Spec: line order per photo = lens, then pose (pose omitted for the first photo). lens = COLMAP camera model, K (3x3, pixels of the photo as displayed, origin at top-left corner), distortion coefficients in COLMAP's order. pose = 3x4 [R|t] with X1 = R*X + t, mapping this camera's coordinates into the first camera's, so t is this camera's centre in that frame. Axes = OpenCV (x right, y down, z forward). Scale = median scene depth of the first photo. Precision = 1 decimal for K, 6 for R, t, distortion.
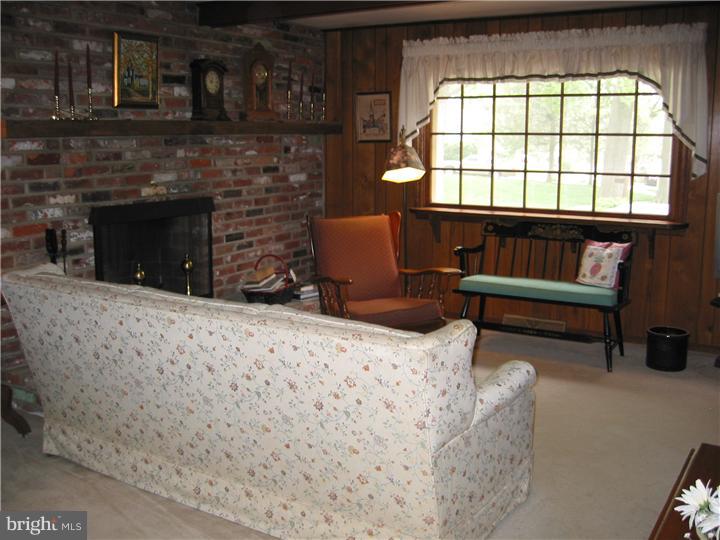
lens RADIAL K [[731.2, 0, 360.0], [0, 731.2, 270.0], [0, 0, 1]] dist [-0.123848, 0.096227]
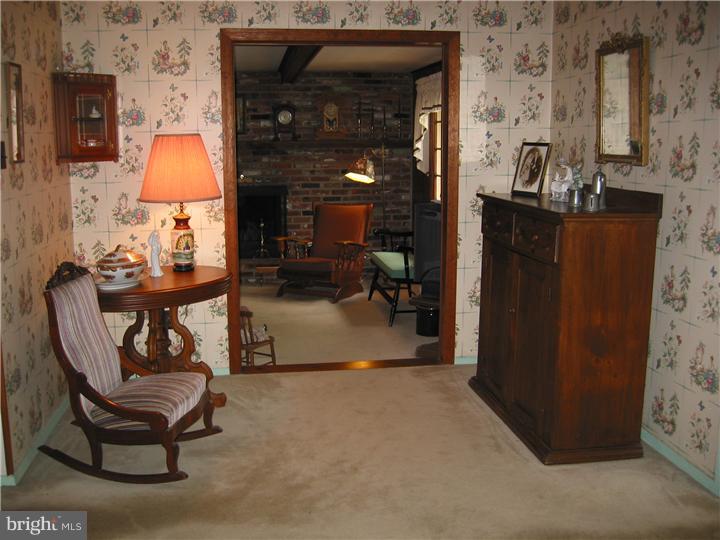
lens RADIAL K [[731.2, 0, 360.0], [0, 731.2, 270.0], [0, 0, 1]] dist [-0.123848, 0.096227]
pose [[0.663023, 0.128670, -0.737459, 1.121570], [-0.131336, 0.989832, 0.054624, -0.023976], [0.736988, 0.060638, 0.673180, 0.018557]]
